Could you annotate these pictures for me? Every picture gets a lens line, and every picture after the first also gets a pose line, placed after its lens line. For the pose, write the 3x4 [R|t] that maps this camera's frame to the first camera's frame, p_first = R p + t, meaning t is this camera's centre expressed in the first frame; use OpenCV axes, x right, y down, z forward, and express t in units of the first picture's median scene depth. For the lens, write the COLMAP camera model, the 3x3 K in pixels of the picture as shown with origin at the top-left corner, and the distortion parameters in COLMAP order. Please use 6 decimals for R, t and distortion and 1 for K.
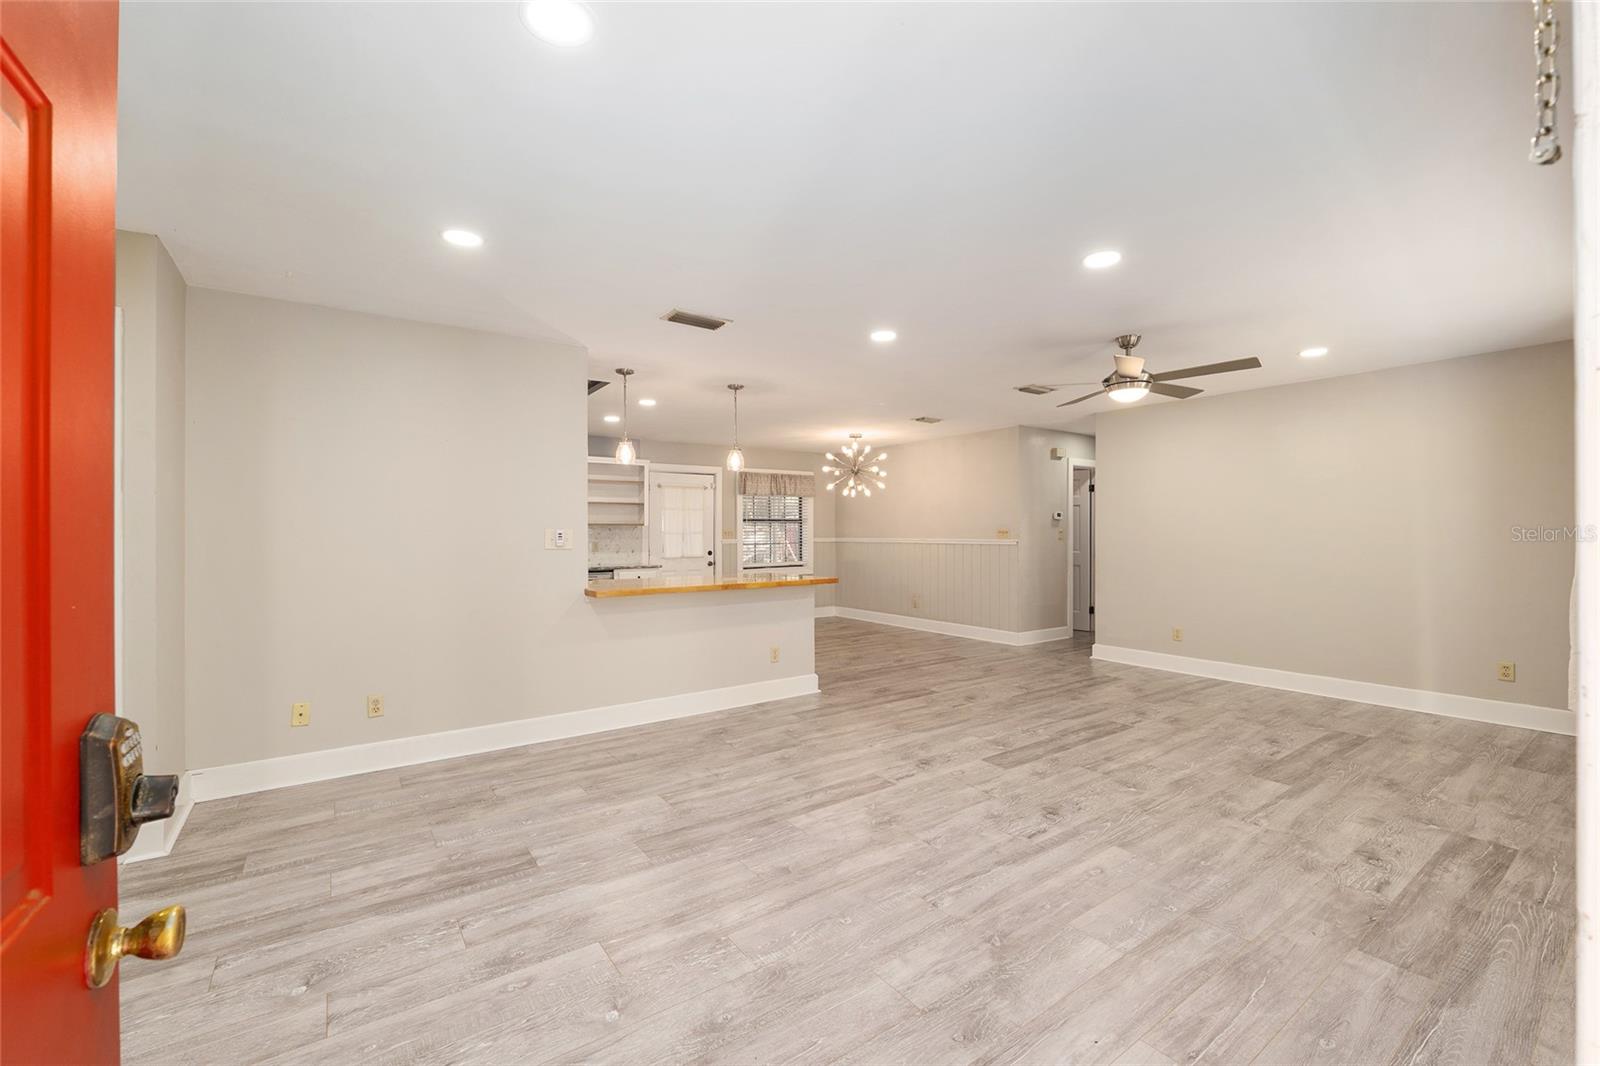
lens RADIAL K [[665.7, 0, 792.9], [0, 665.7, 541.6], [0, 0, 1]] dist [-0.006483, -0.000351]
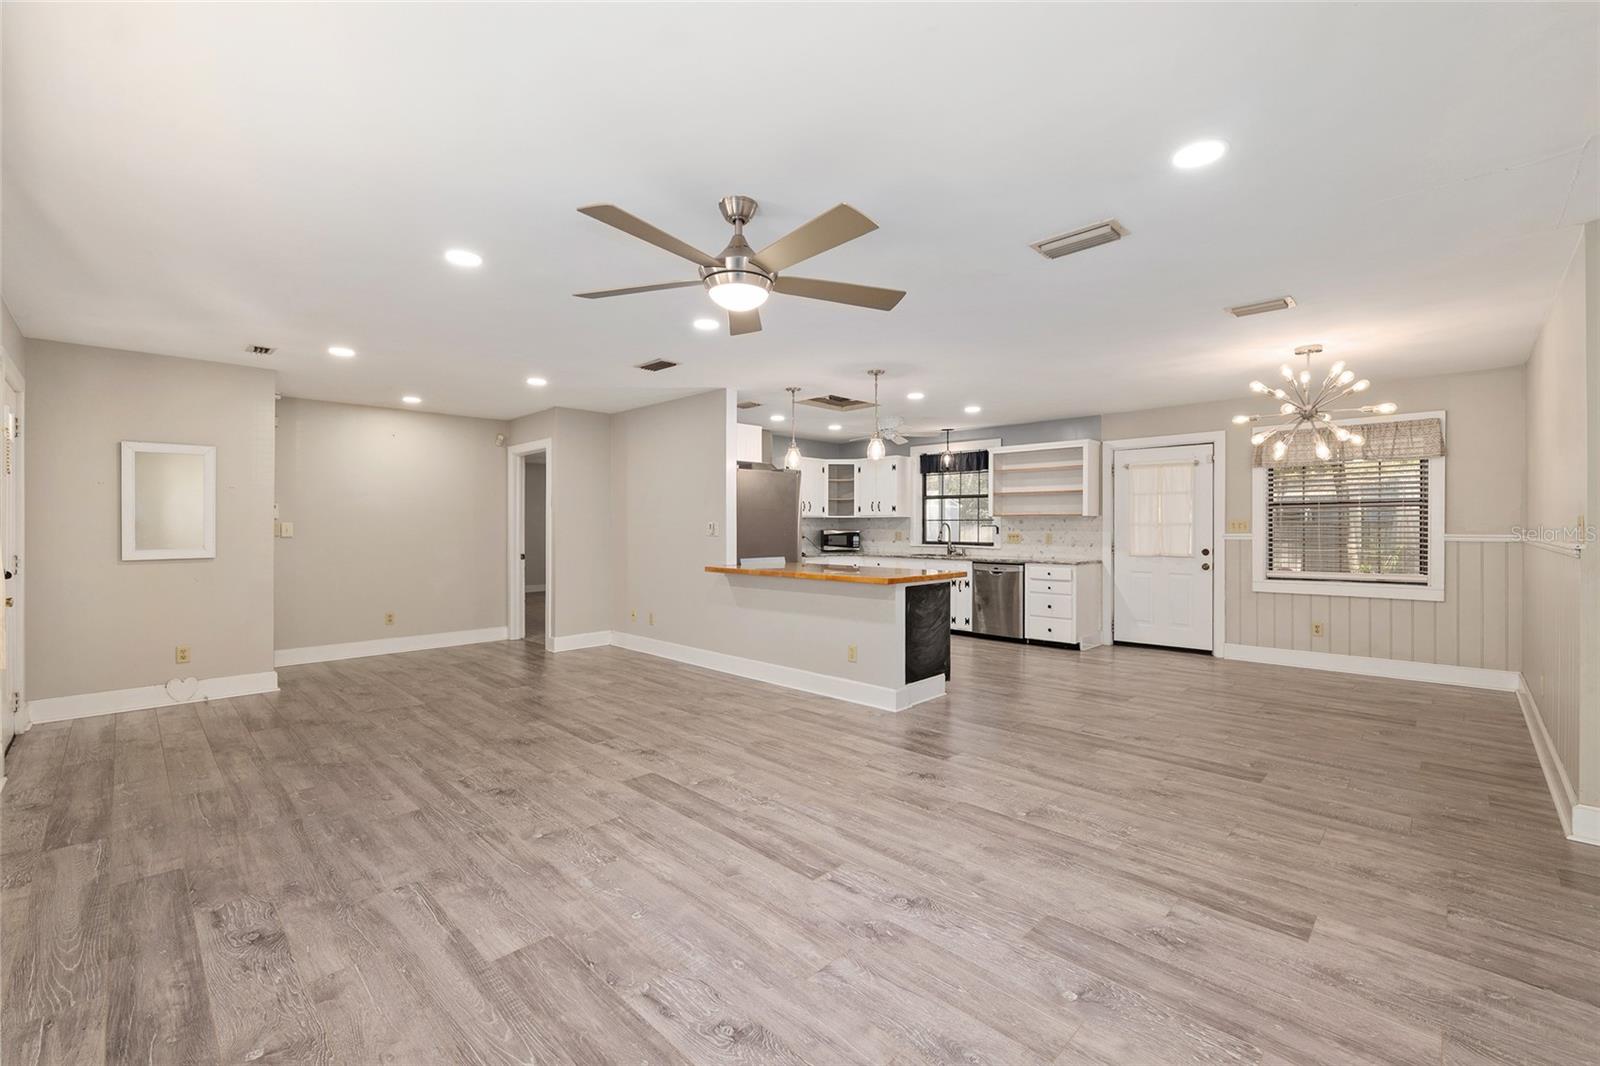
lens RADIAL K [[665.7, 0, 788.4], [0, 665.7, 531.4], [0, 0, 1]] dist [-0.006483, -0.000351]
pose [[0.169323, 0.010078, -0.985509, 1.256378], [-0.012026, 0.999894, 0.008159, -0.014799], [0.985487, 0.010470, 0.169426, 1.061922]]
